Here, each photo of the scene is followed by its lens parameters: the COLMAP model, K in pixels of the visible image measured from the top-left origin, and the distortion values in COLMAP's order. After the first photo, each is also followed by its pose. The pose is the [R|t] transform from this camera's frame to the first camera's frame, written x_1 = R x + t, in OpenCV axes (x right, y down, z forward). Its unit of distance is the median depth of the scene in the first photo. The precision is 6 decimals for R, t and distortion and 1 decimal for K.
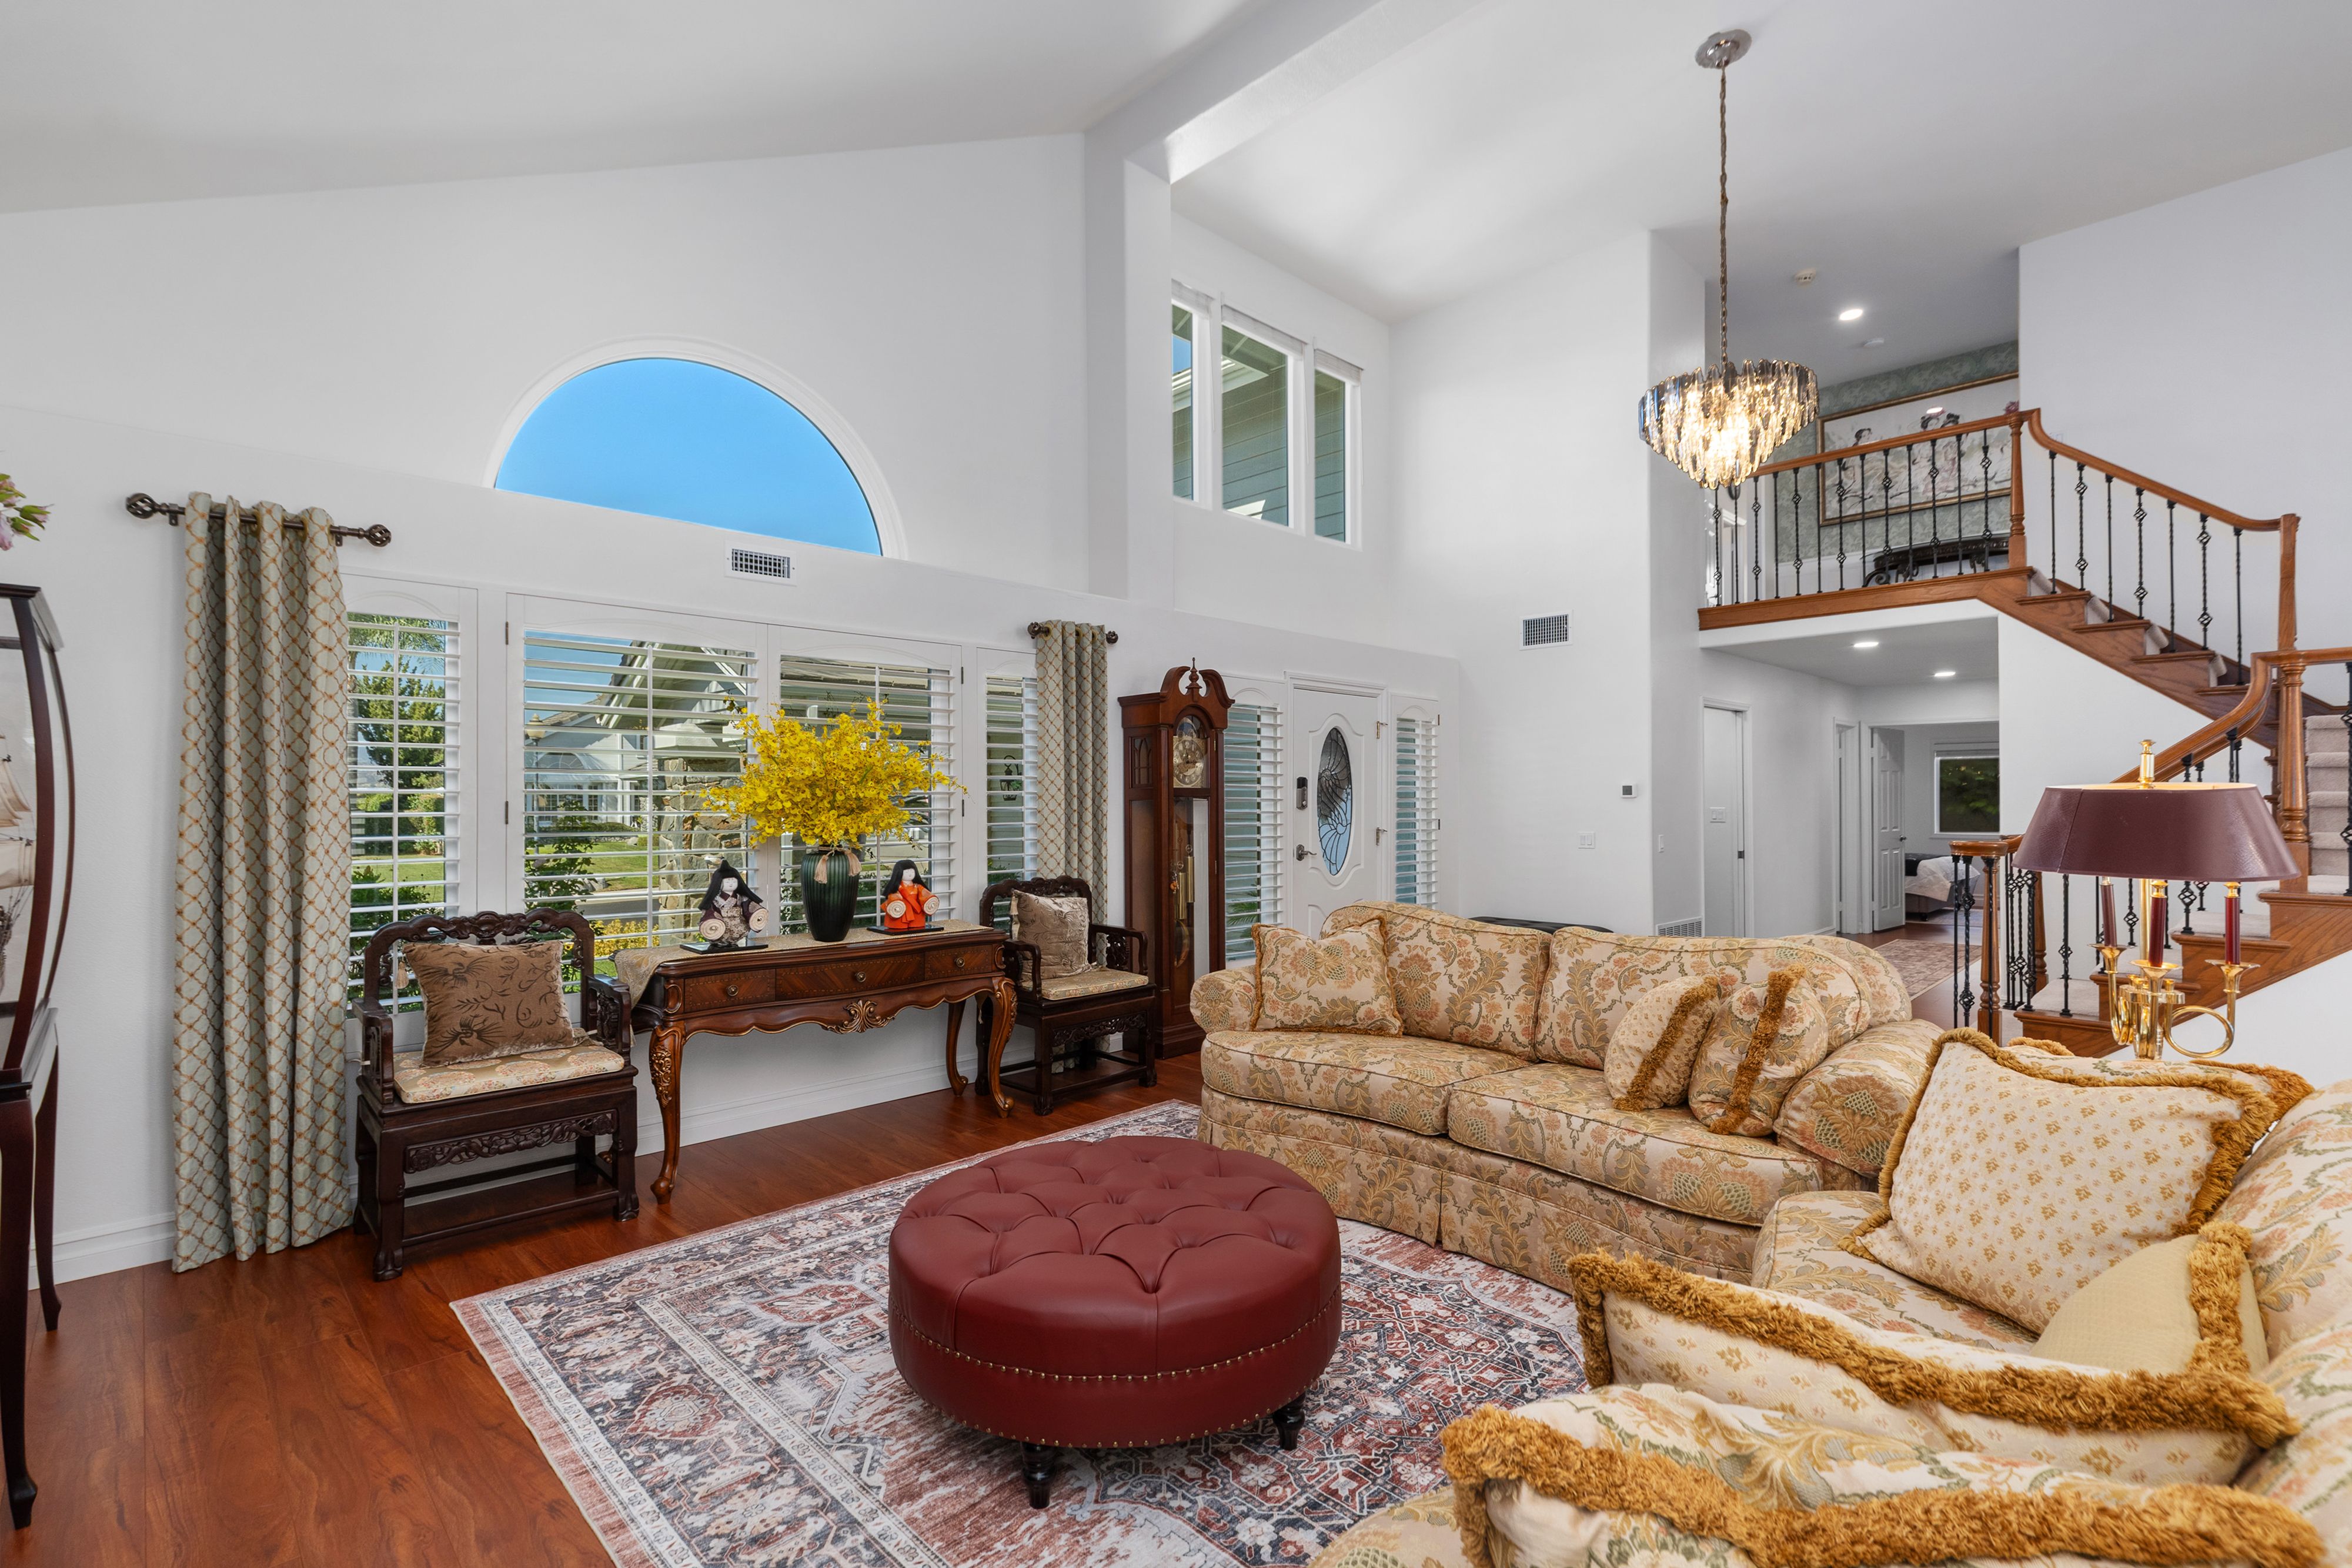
lens RADIAL K [[1074.3, 0, 1171.3], [0, 1074.3, 801.3], [0, 0, 1]] dist [0.006502, -0.000441]
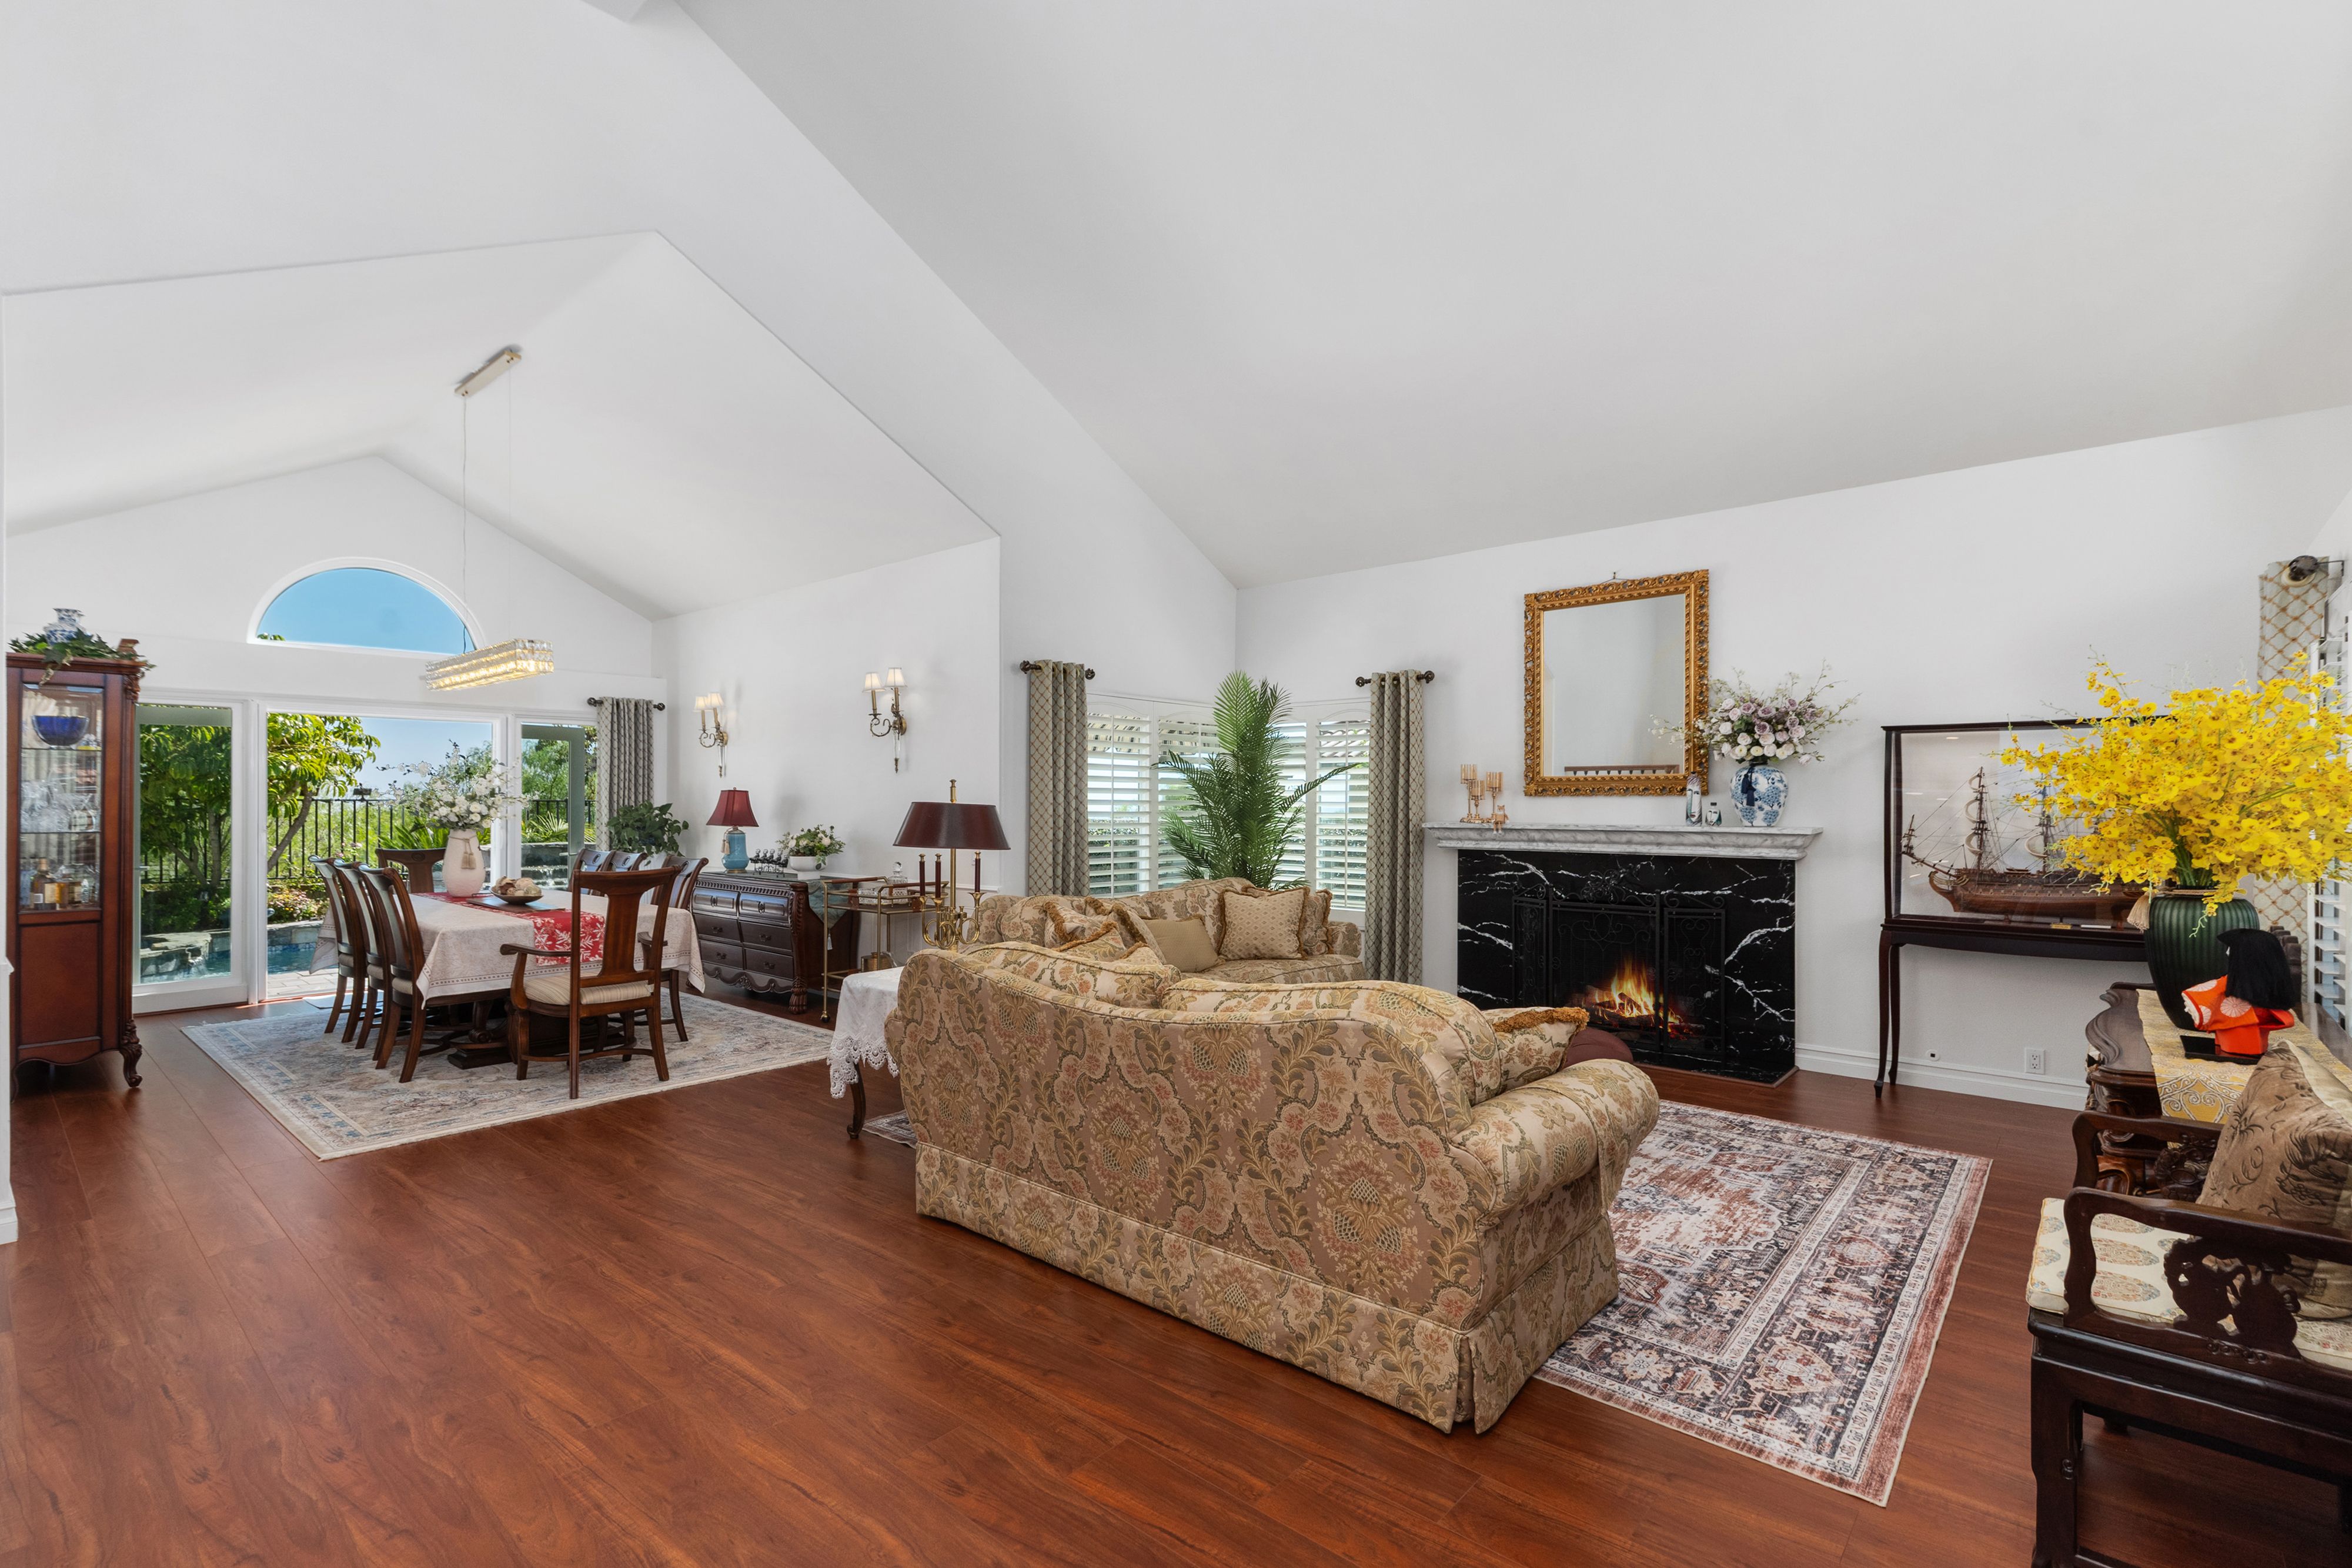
lens RADIAL K [[1074.3, 0, 1179.1], [0, 1074.3, 801.3], [0, 0, 1]] dist [0.006502, -0.000441]
pose [[-0.995930, -0.001574, -0.090112, 0.496302], [-0.001684, 0.999998, 0.001140, -0.016589], [0.090110, 0.001287, -0.995931, 2.096175]]
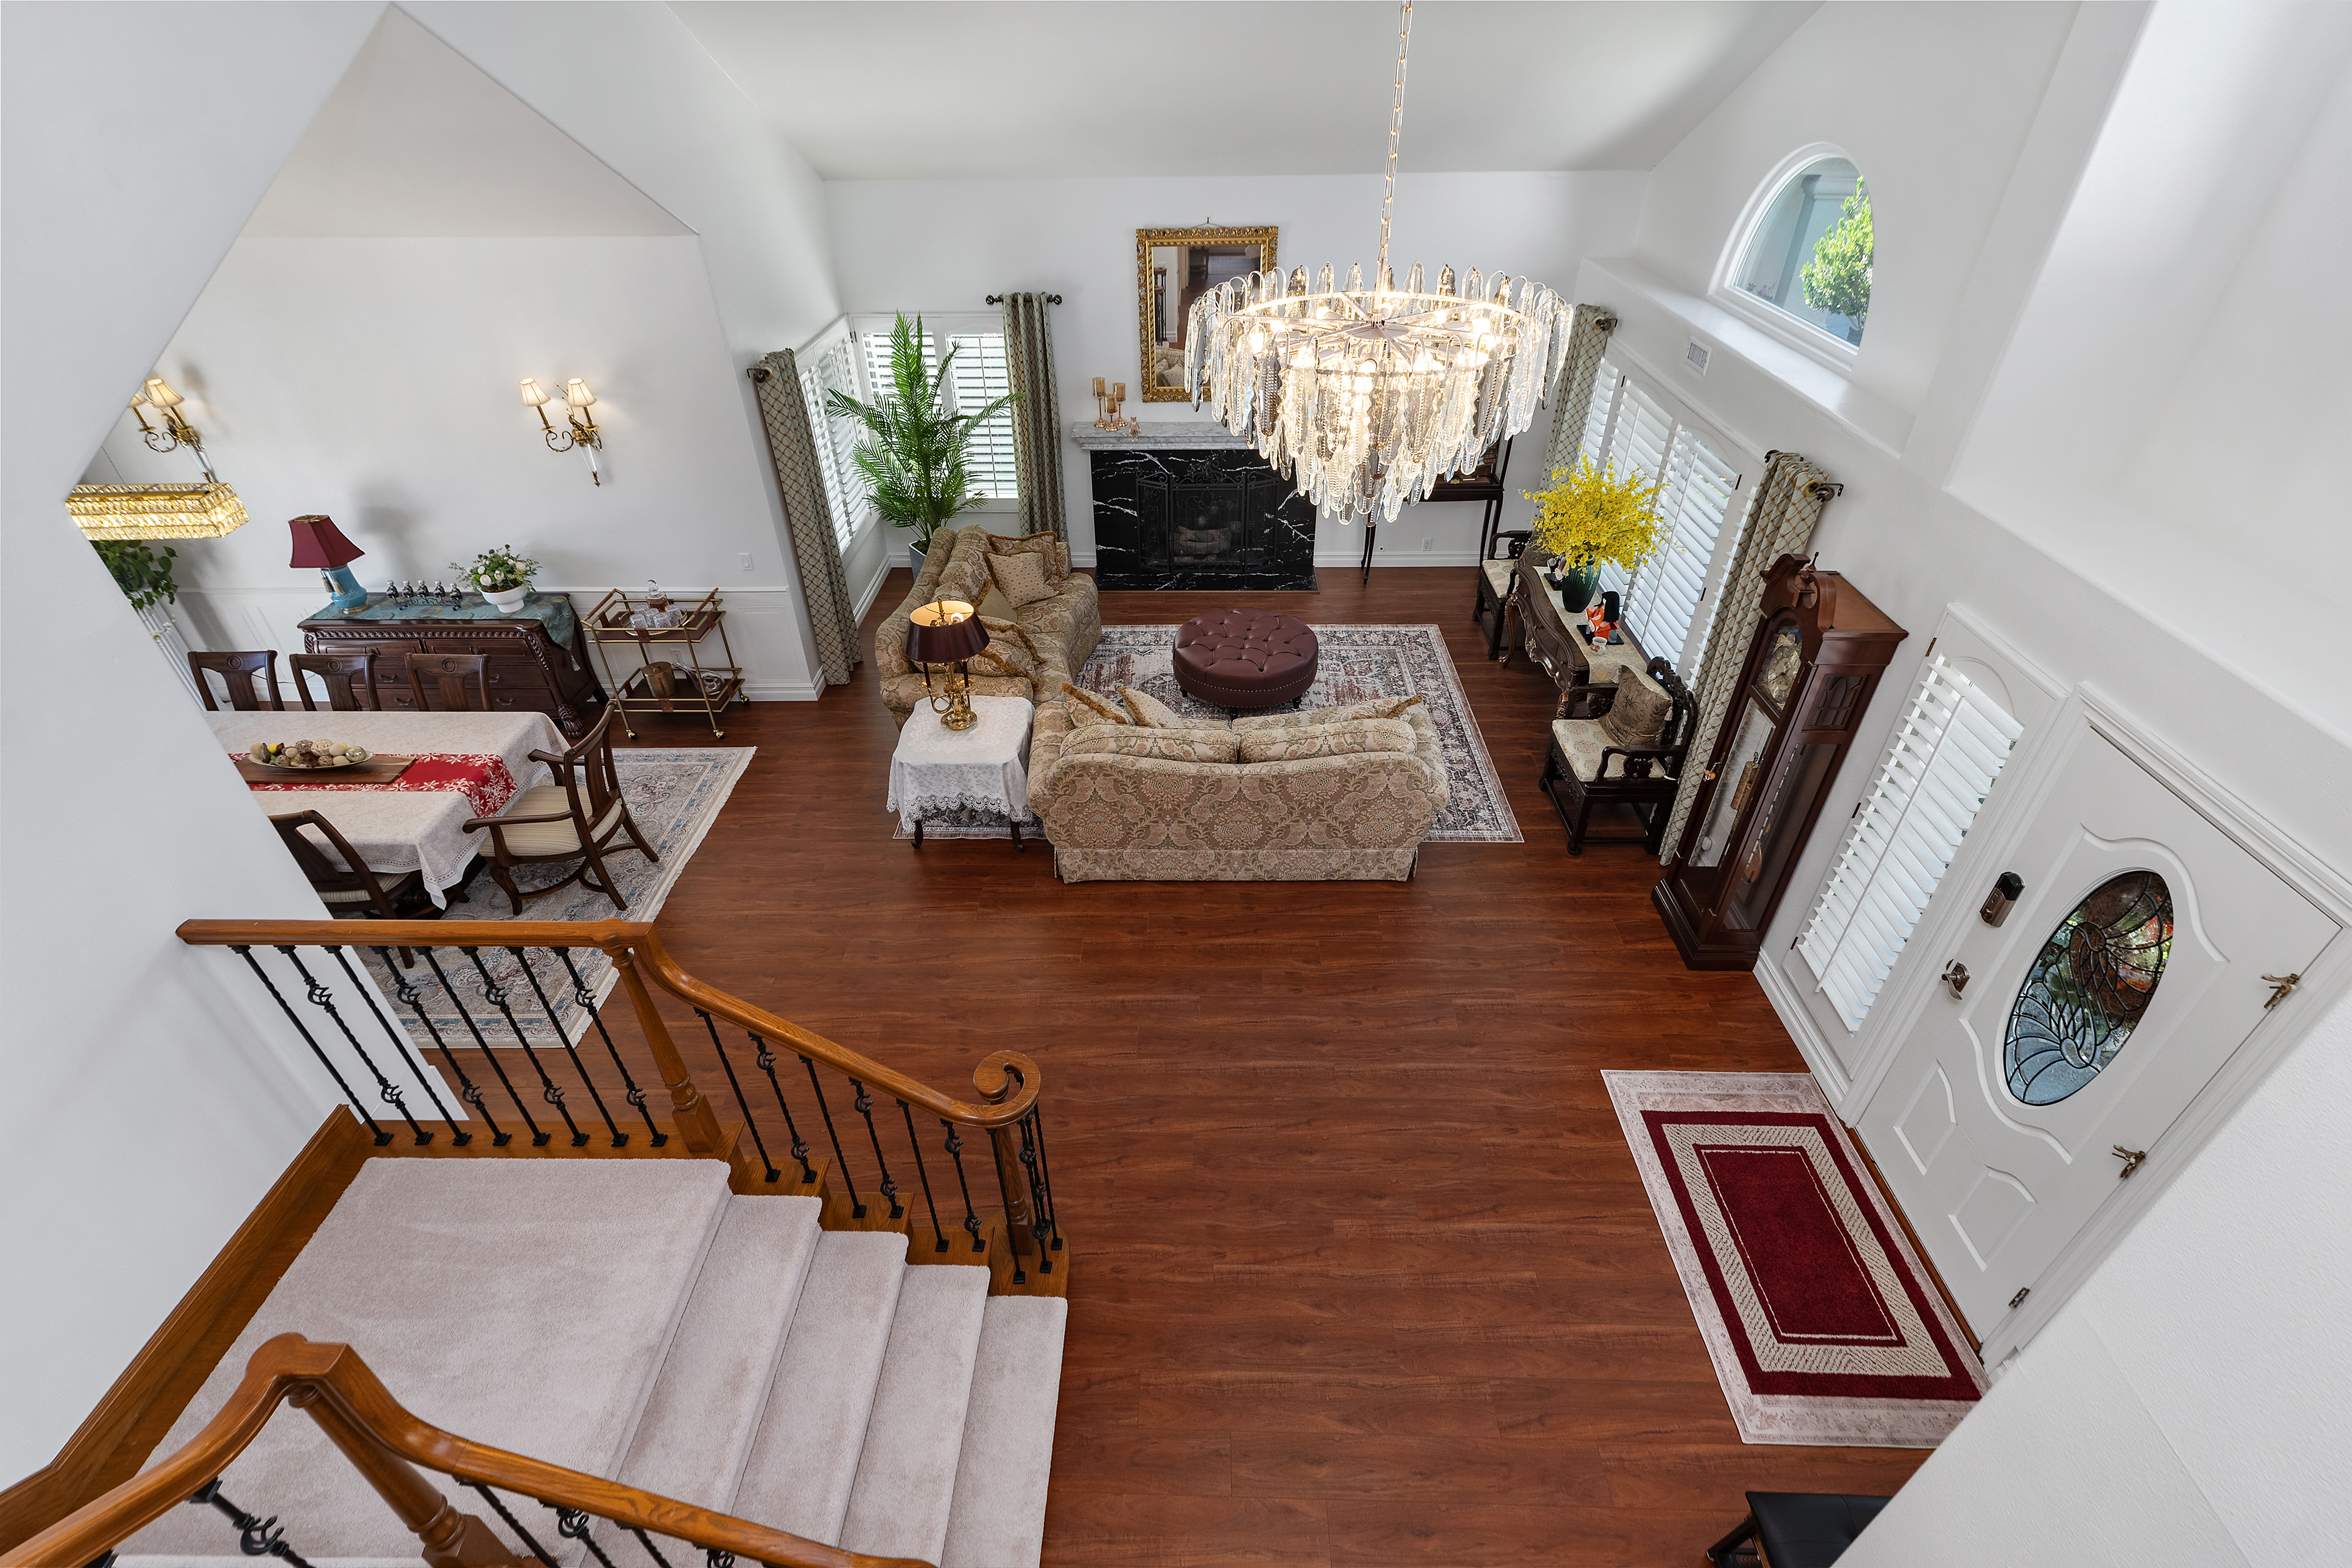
lens RADIAL K [[1074.3, 0, 1184.6], [0, 1074.3, 790.3], [0, 0, 1]] dist [0.006502, -0.000441]
pose [[-0.701384, 0.423452, -0.573365, 1.498843], [0.006940, 0.808423, 0.588562, -0.798244], [0.712749, 0.408829, -0.569954, 2.105712]]
